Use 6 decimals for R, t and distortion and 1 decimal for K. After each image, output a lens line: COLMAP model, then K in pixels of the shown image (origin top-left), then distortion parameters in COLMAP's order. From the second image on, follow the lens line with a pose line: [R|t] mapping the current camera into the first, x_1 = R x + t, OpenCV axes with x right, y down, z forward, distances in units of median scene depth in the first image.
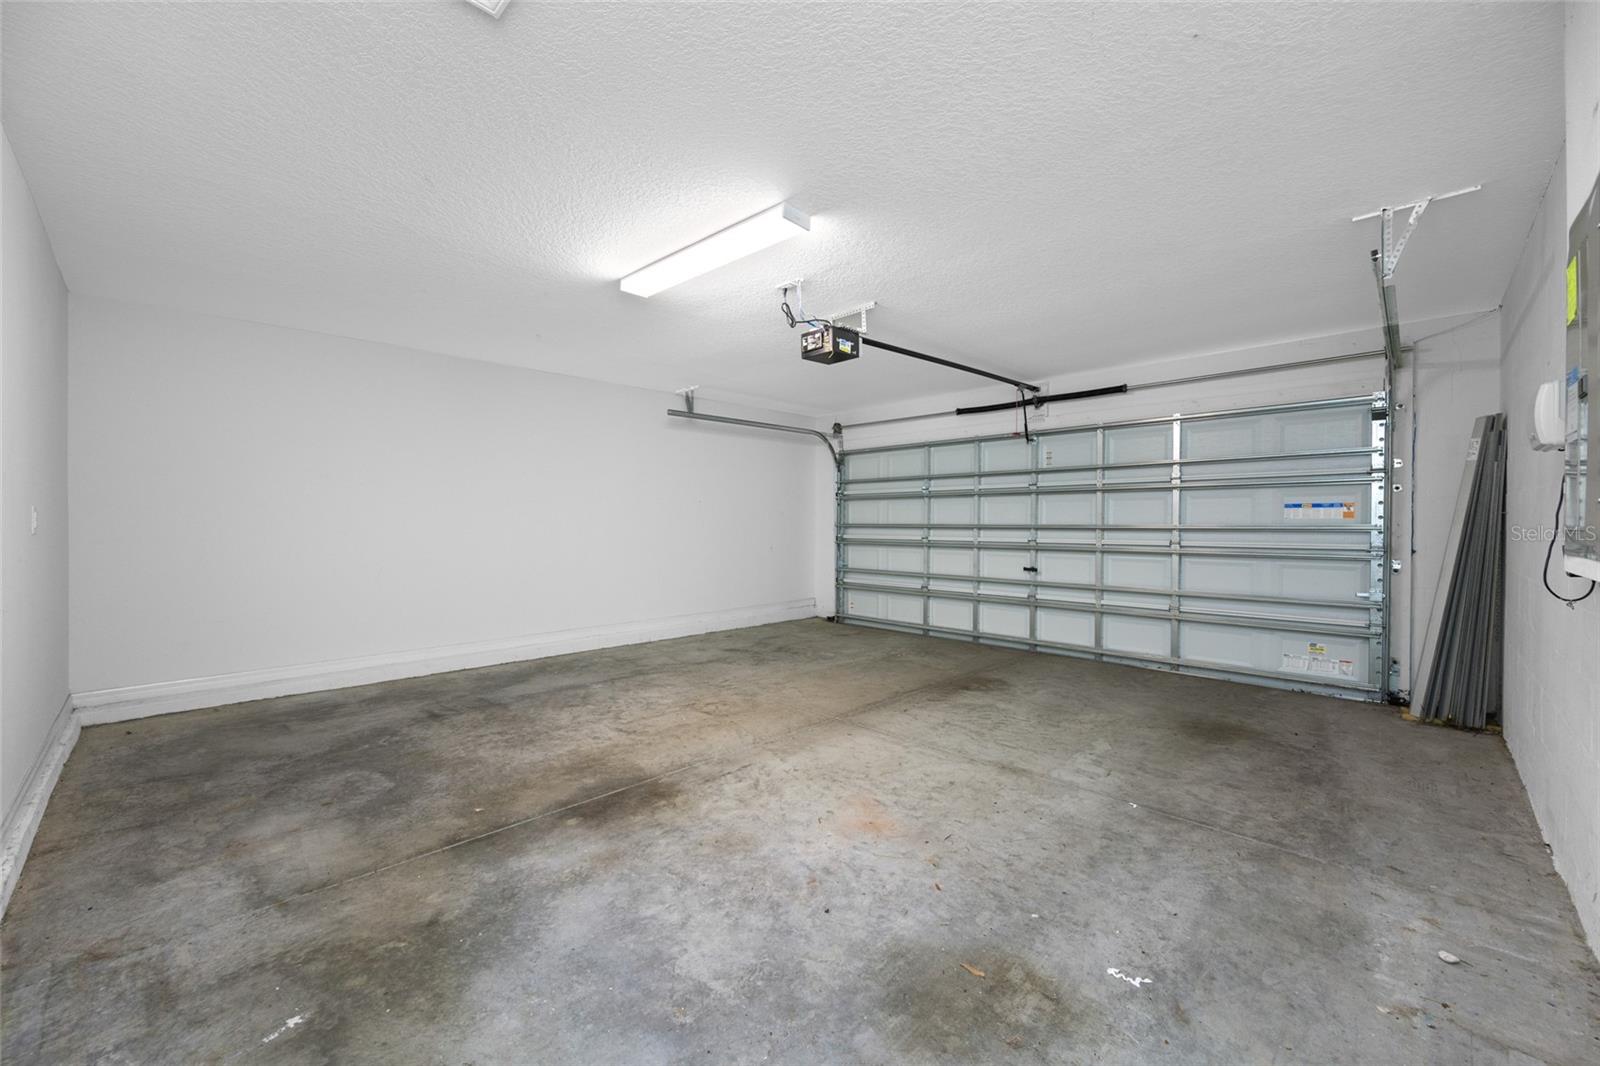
lens RADIAL K [[632.2, 0, 798.3], [0, 632.2, 528.2], [0, 0, 1]] dist [0.000094, -0.000150]
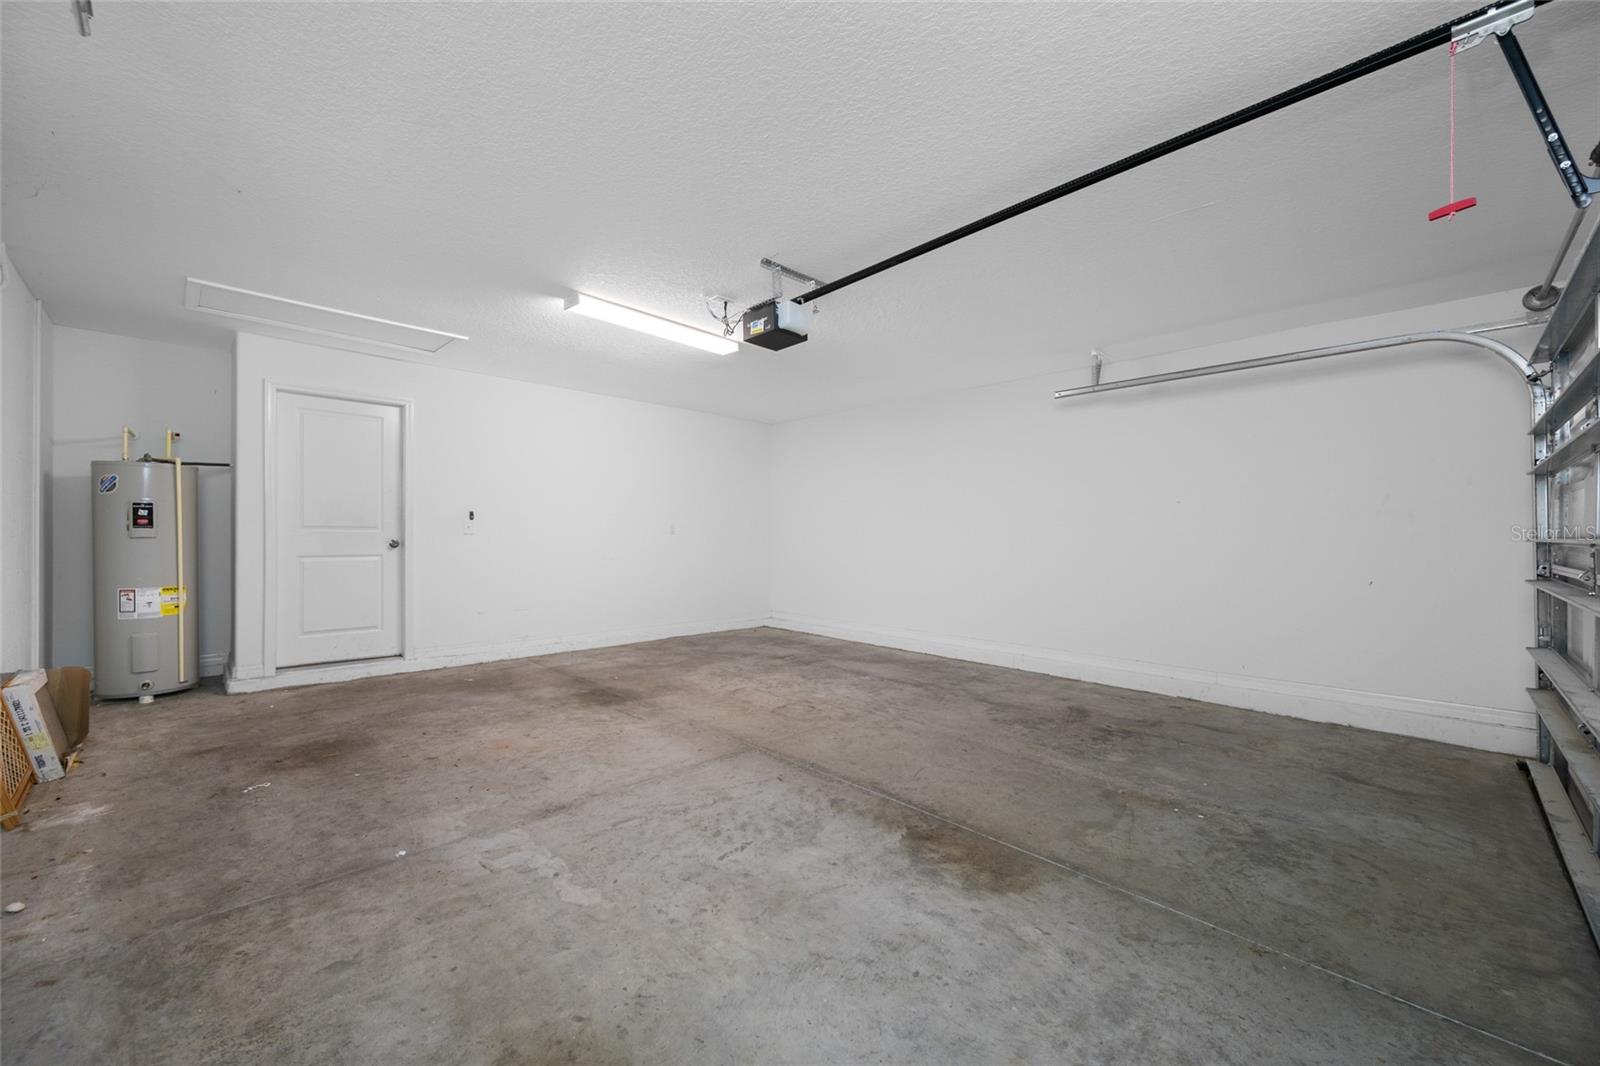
lens RADIAL K [[632.2, 0, 798.7], [0, 632.2, 535.0], [0, 0, 1]] dist [0.000094, -0.000150]
pose [[-0.023007, -0.001525, -0.999734, 1.198902], [-0.017026, 0.999854, -0.001133, 0.003001], [0.999590, 0.016996, -0.023030, 1.359076]]
